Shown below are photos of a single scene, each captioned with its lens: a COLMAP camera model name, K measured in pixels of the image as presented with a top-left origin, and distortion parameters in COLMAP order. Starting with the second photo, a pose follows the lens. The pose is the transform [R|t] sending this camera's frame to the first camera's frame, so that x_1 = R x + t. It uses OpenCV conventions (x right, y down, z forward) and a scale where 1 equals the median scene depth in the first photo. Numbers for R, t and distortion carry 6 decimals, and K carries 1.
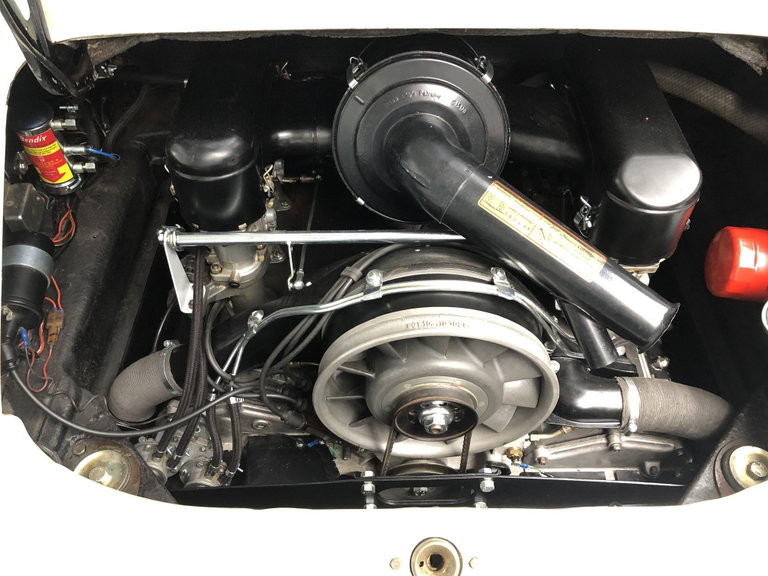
lens RADIAL K [[672.1, 0, 382.5], [0, 672.1, 285.3], [0, 0, 1]] dist [0.008178, 0.004773]
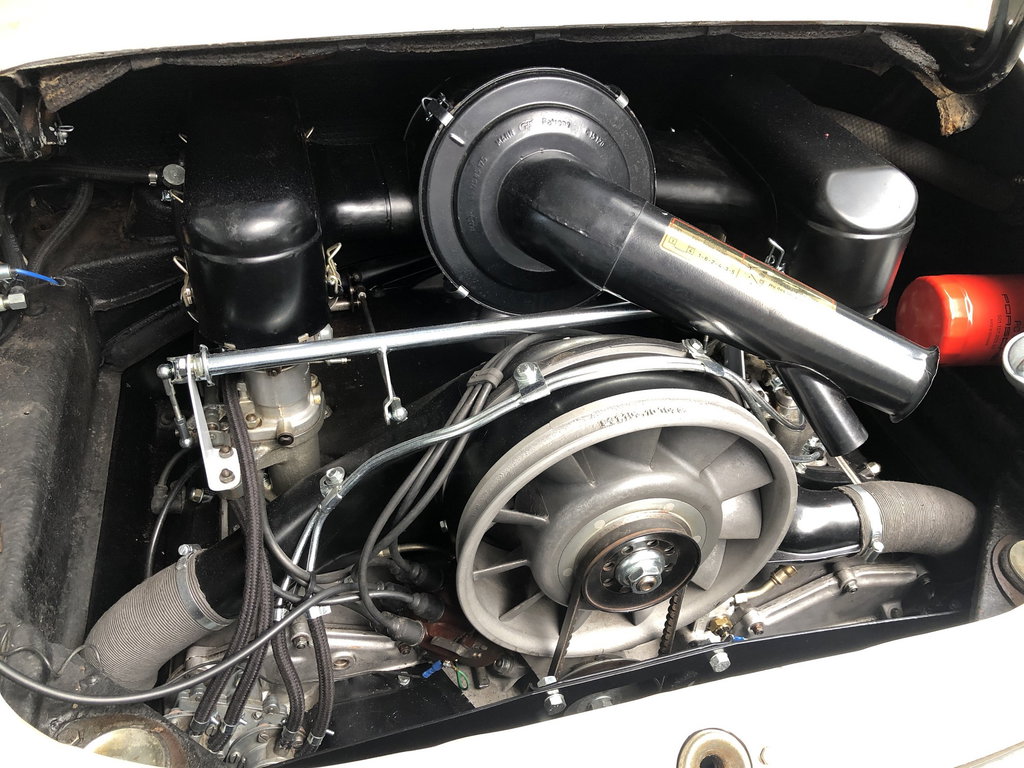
lens RADIAL K [[890.4, 0, 516.0], [0, 890.4, 387.1], [0, 0, 1]] dist [0.008438, 0.002417]
pose [[0.963717, -0.124172, 0.236286, -0.216712], [0.162413, 0.975270, -0.149898, 0.123614], [-0.211830, 0.182836, 0.960052, 0.119226]]
